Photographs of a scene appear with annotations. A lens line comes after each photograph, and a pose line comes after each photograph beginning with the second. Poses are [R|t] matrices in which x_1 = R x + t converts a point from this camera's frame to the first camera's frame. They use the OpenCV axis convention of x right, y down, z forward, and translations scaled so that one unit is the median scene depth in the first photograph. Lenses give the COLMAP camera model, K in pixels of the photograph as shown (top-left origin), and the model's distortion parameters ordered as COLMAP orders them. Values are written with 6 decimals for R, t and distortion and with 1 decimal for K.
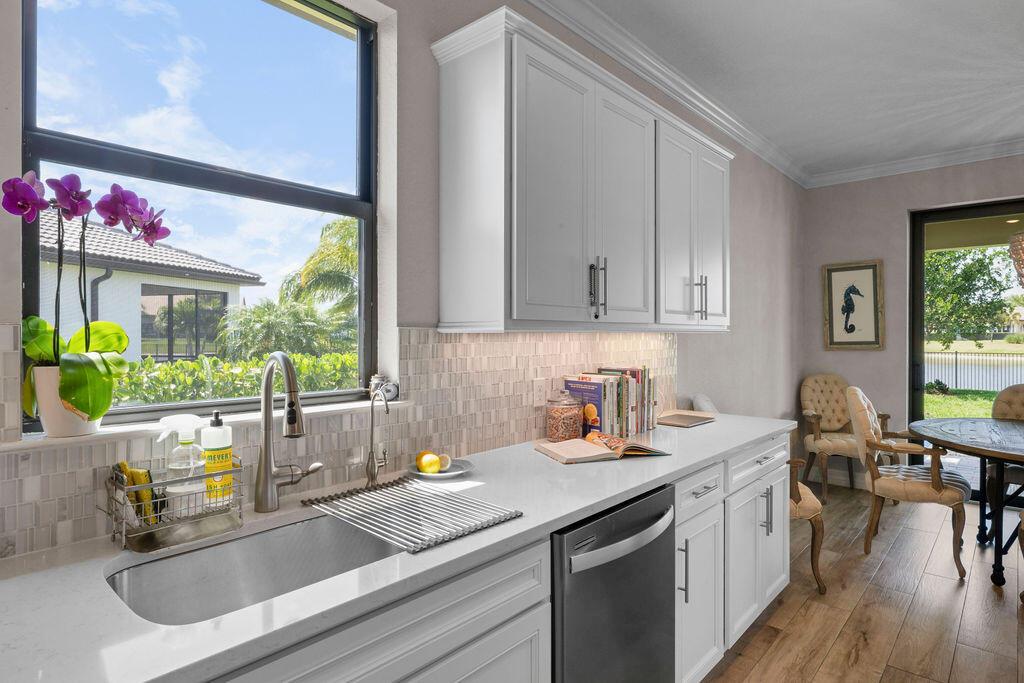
lens RADIAL K [[560.9, 0, 508.4], [0, 560.9, 336.8], [0, 0, 1]] dist [-0.003661, -0.000026]
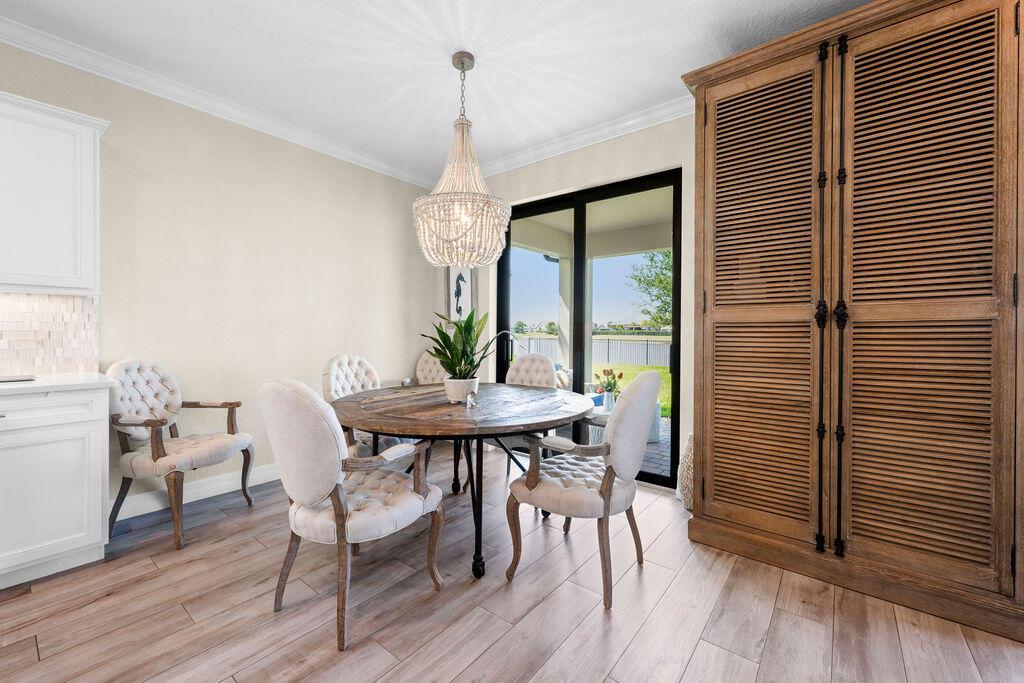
lens RADIAL K [[415.7, 0, 508.7], [0, 415.7, 333.7], [0, 0, 1]] dist [0.000260, 0.000071]
pose [[0.998143, 0.005946, 0.060615, 0.674945], [-0.006043, 0.999981, 0.001403, 0.034623], [-0.060606, -0.001766, 0.998160, 0.120690]]
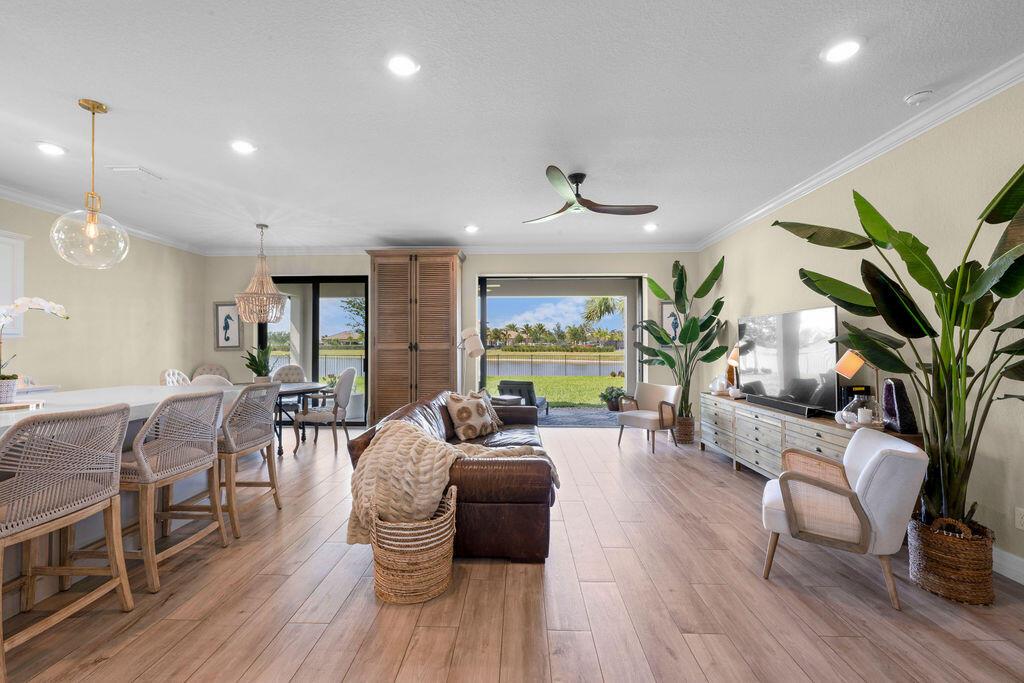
lens RADIAL K [[425.3, 0, 508.2], [0, 425.3, 340.0], [0, 0, 1]] dist [0.000664, -0.000032]
pose [[0.759652, 0.008388, 0.650276, 0.418256], [0.004041, 0.999837, -0.017619, 0.017272], [-0.650317, 0.016012, 0.759494, -0.613343]]
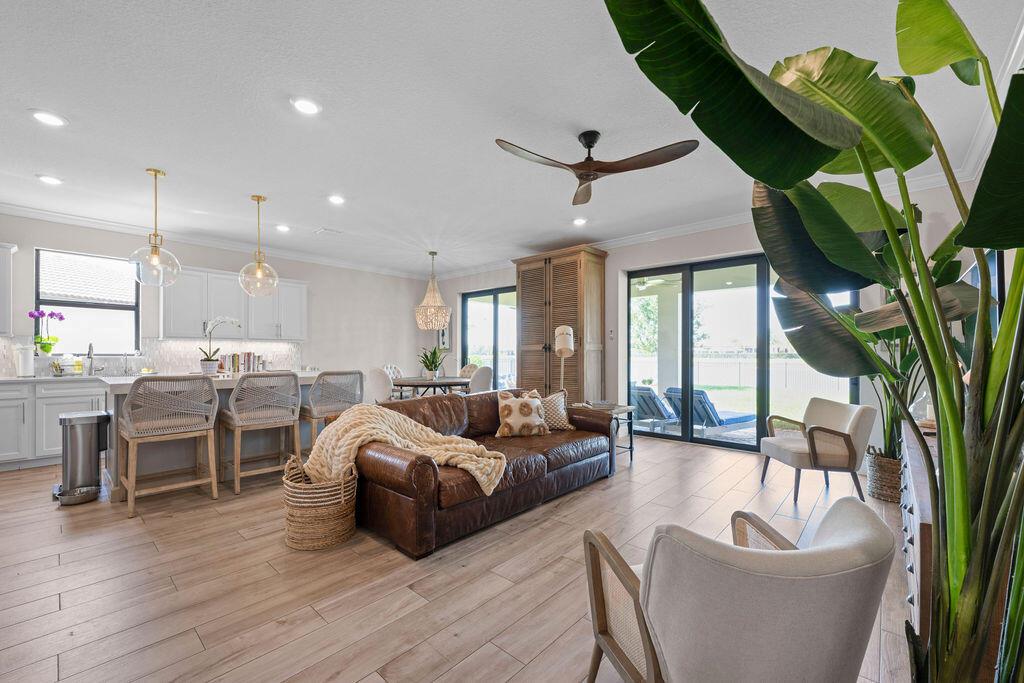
lens RADIAL K [[416.8, 0, 509.6], [0, 416.8, 353.3], [0, 0, 1]] dist [0.000408, 0.000225]
pose [[0.999998, 0.001720, -0.000583, 0.901960], [-0.001724, 0.999978, -0.006334, 0.038334], [0.000573, 0.006334, 0.999980, -0.738161]]
